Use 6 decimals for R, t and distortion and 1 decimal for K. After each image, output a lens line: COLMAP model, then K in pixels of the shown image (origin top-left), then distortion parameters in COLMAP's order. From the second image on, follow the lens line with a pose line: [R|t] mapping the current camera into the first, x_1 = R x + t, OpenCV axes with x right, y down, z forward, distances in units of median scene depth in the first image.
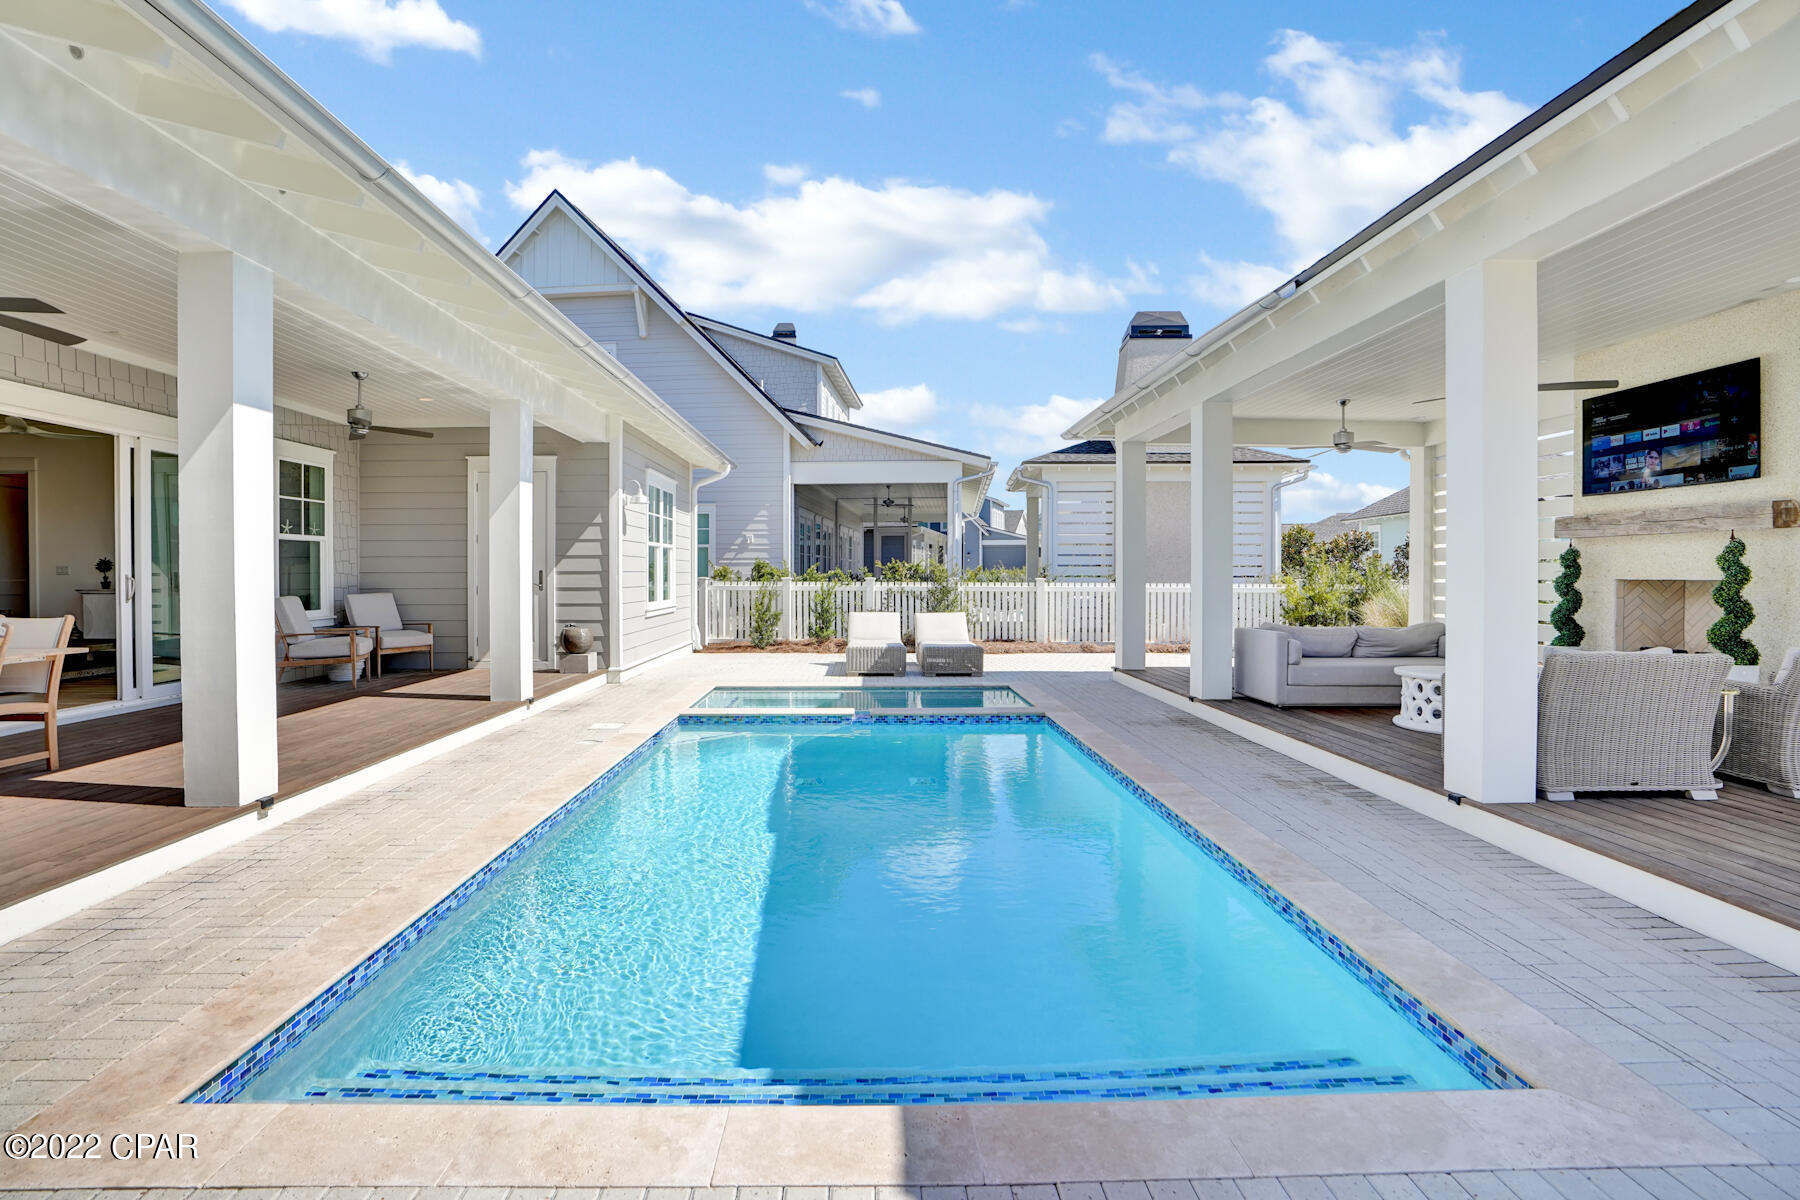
lens RADIAL K [[876.8, 0, 885.6], [0, 876.8, 585.9], [0, 0, 1]] dist [-0.033535, 0.002300]
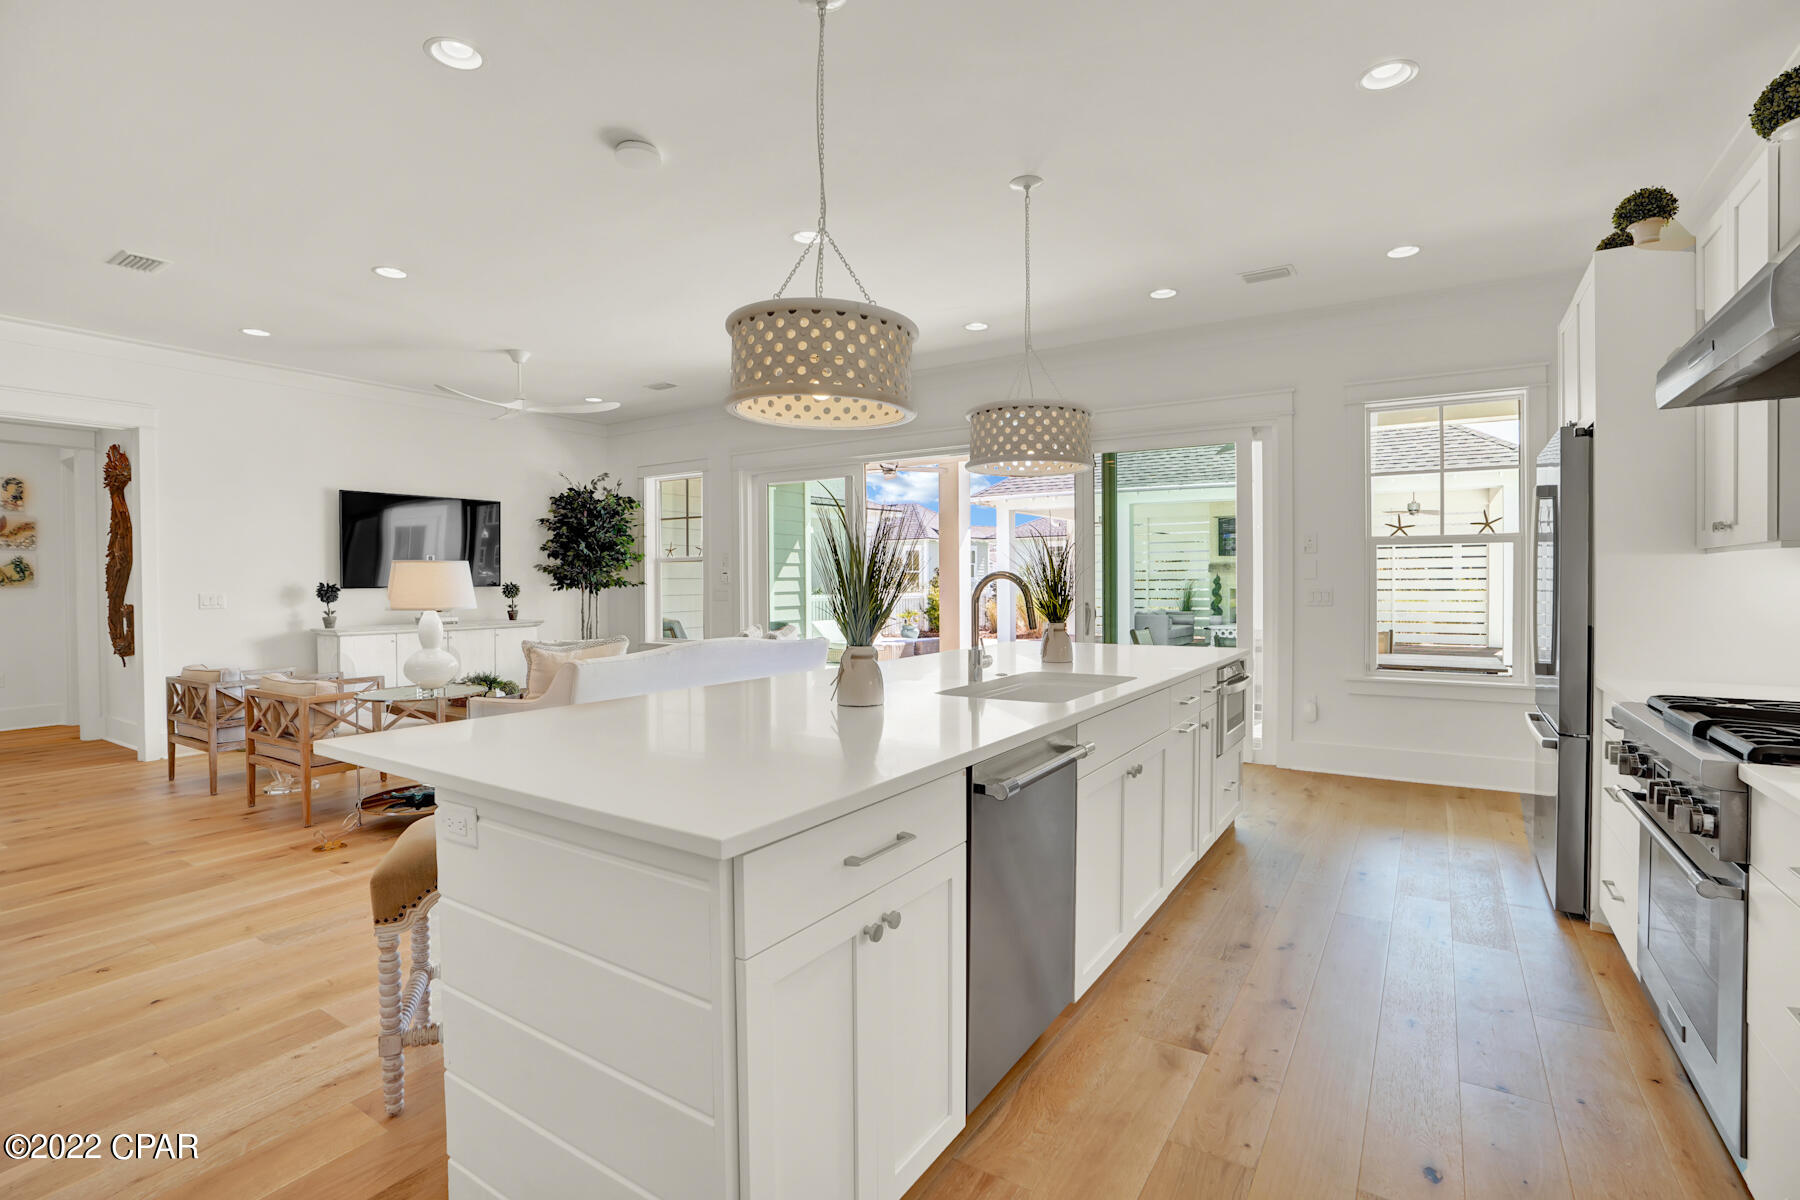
lens RADIAL K [[876.8, 0, 906.6], [0, 876.8, 591.0], [0, 0, 1]] dist [-0.033535, 0.002300]
pose [[0.531038, -0.012961, 0.847249, -1.216827], [0.018404, 0.999824, 0.003760, -0.018125], [-0.847148, 0.013596, 0.531183, 0.274332]]
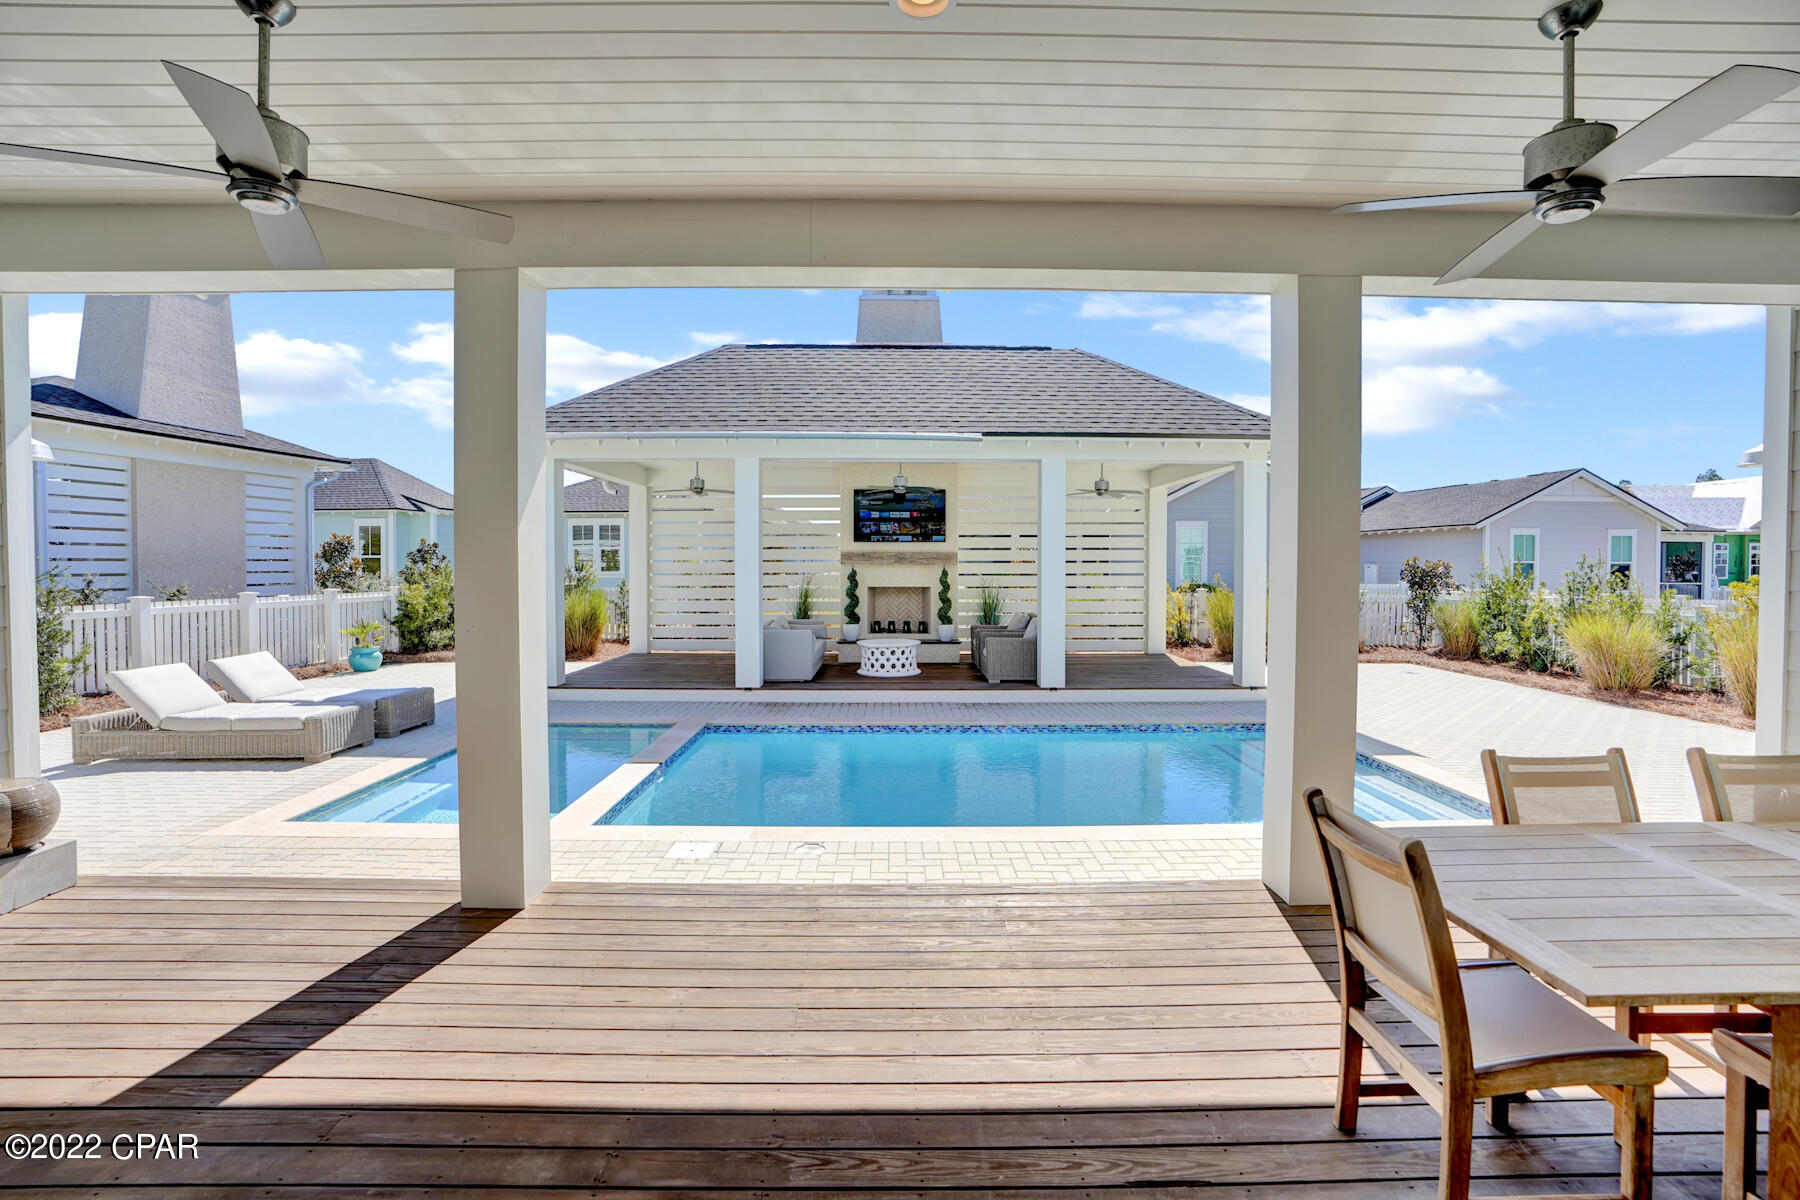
lens RADIAL K [[876.8, 0, 903.2], [0, 876.8, 590.0], [0, 0, 1]] dist [-0.033535, 0.002300]
pose [[0.003700, -0.035002, 0.999380, -0.702060], [0.012895, 0.999306, 0.034951, -0.043378], [-0.999910, 0.012758, 0.004149, 0.585514]]
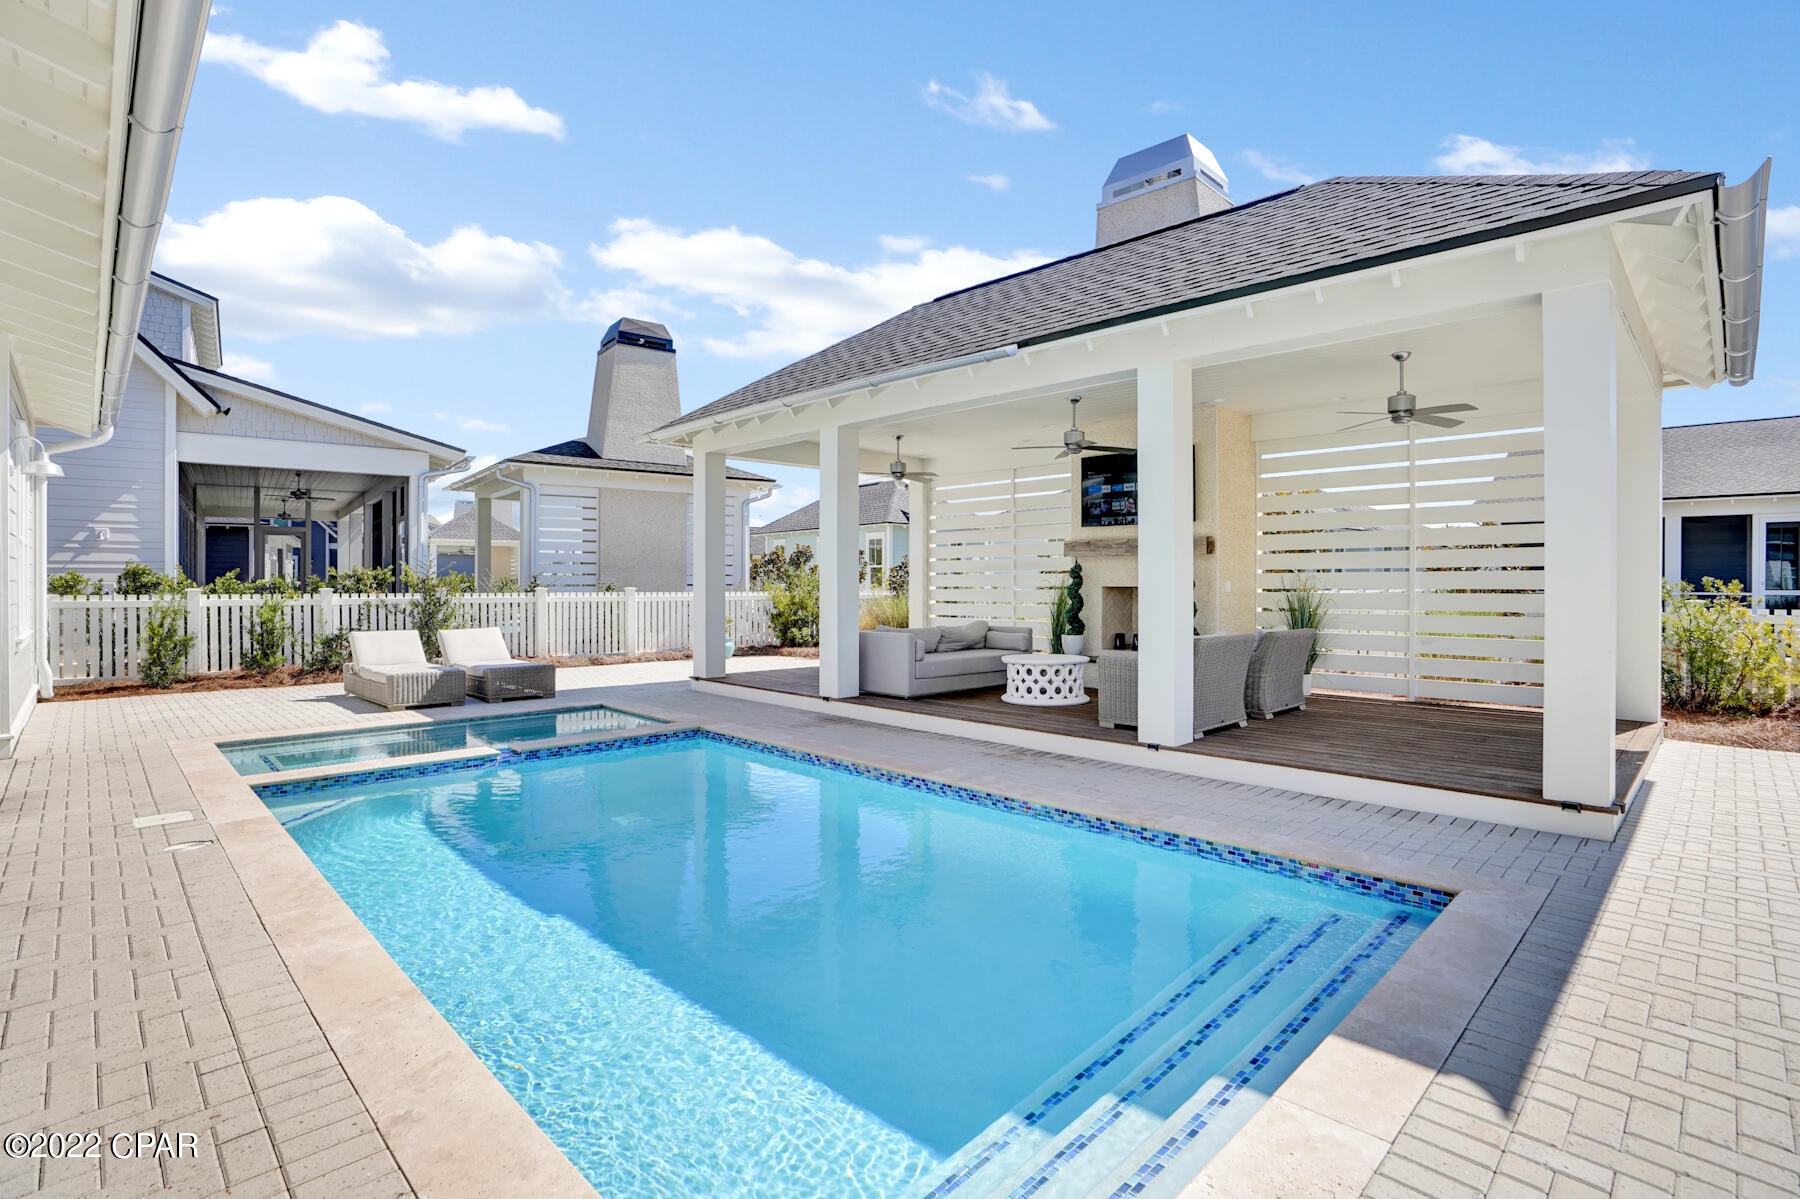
lens RADIAL K [[876.8, 0, 898.0], [0, 876.8, 588.6], [0, 0, 1]] dist [-0.033535, 0.002300]
pose [[0.731341, -0.006133, 0.681985, -0.247990], [0.010805, 0.999938, -0.002595, -0.002399], [-0.681927, 0.009267, 0.731362, 0.108323]]
